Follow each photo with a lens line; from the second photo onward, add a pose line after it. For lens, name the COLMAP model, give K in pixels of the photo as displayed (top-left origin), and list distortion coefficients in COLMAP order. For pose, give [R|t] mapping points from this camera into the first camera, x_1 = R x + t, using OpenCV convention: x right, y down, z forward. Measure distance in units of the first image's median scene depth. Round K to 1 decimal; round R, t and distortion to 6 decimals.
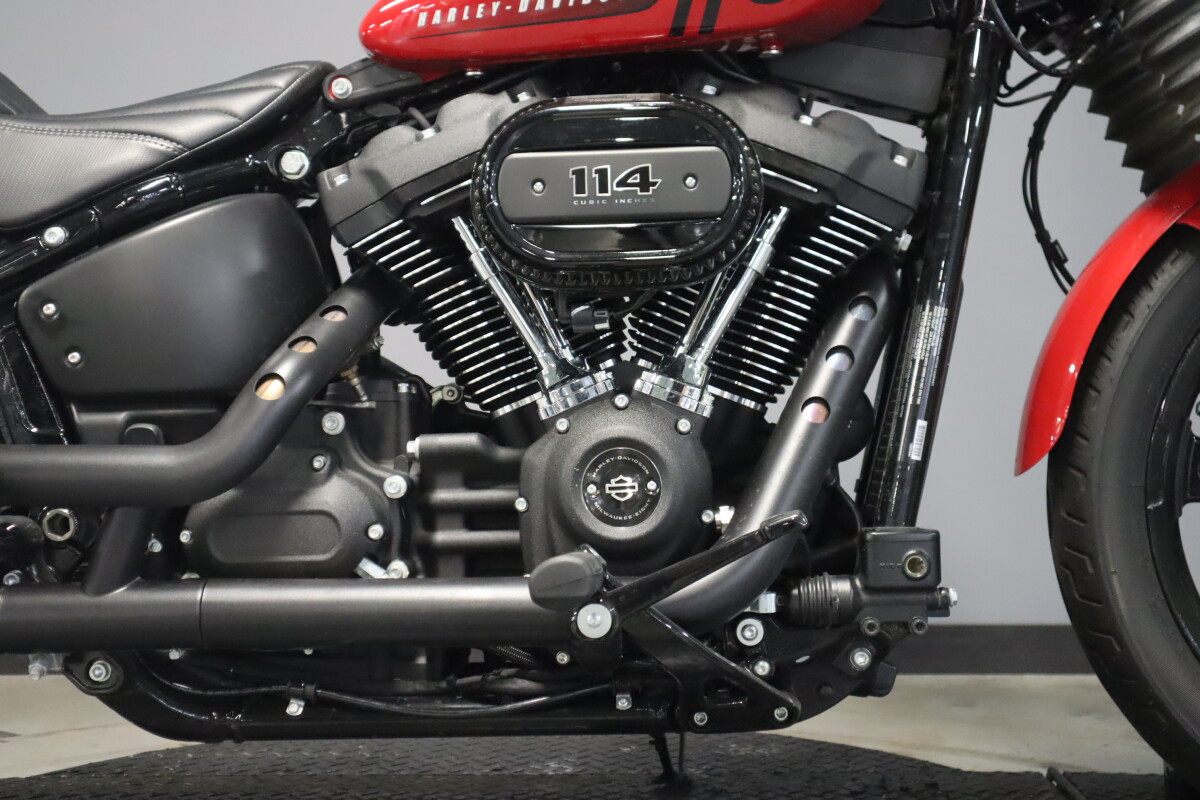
lens RADIAL K [[1692.5, 0, 602.3], [0, 1692.5, 392.5], [0, 0, 1]] dist [0.040444, 0.000000]
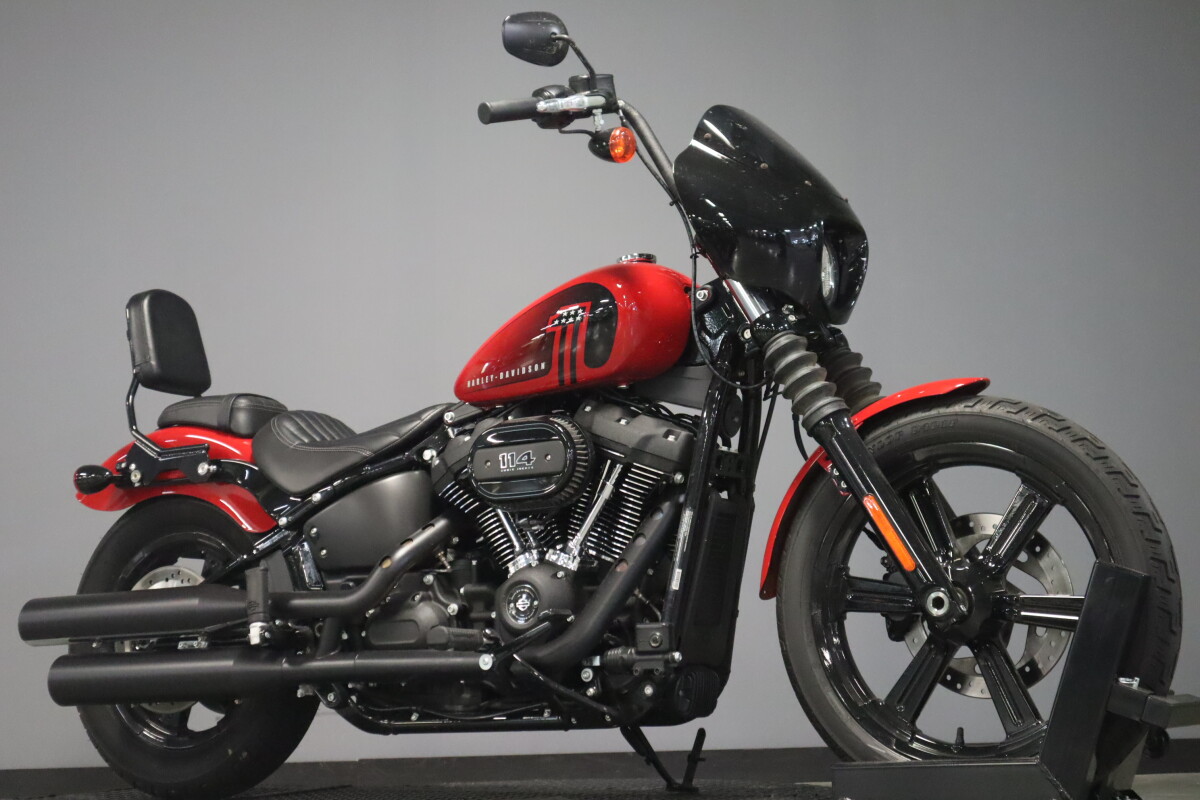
lens RADIAL K [[1923.1, 0, 596.2], [0, 1923.1, 388.0], [0, 0, 1]] dist [0.016709, 0.000000]
pose [[0.884825, -0.075527, -0.459762, 1.135503], [0.019270, 0.991862, -0.125852, 0.086490], [0.465525, 0.102497, 0.879079, -1.019341]]
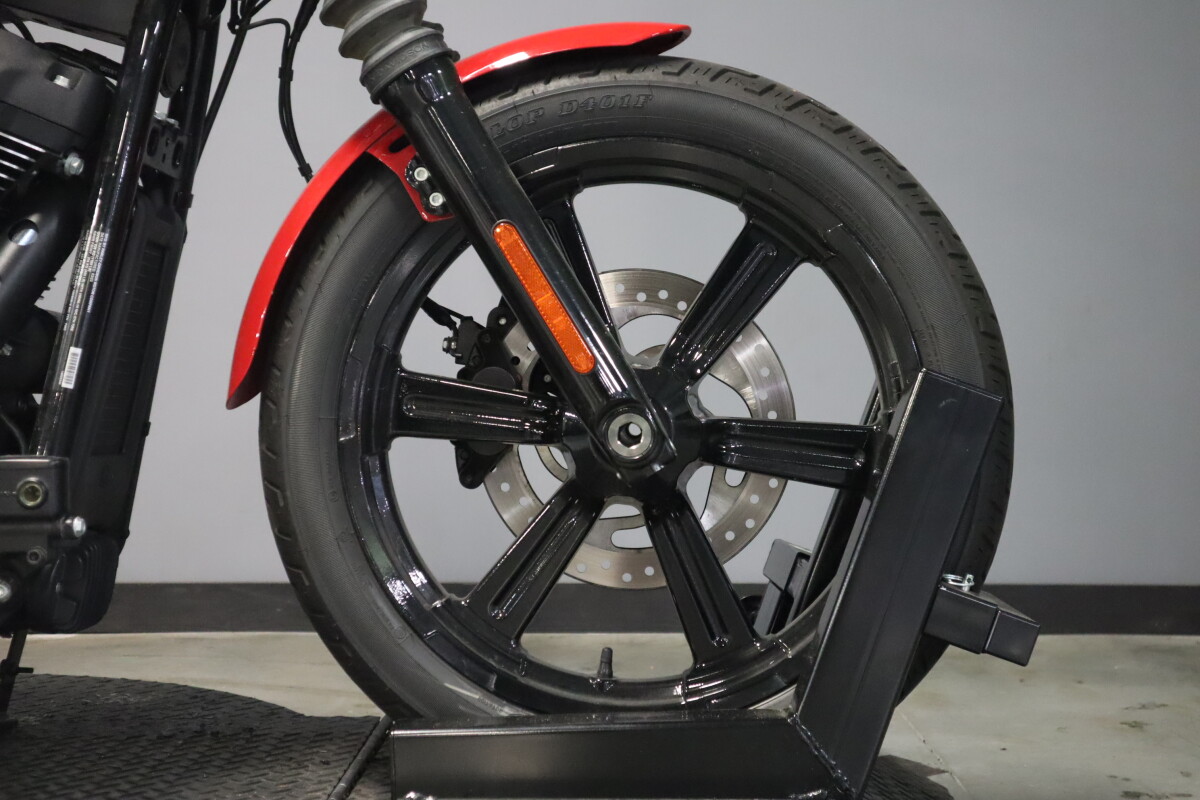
lens RADIAL K [[1730.3, 0, 594.0], [0, 1730.3, 393.7], [0, 0, 1]] dist [0.064325, 0.000000]
pose [[0.999365, 0.007904, 0.034735, 0.447379], [-0.008315, 0.999897, 0.011696, 0.028518], [-0.034639, -0.011978, 0.999328, -0.009540]]
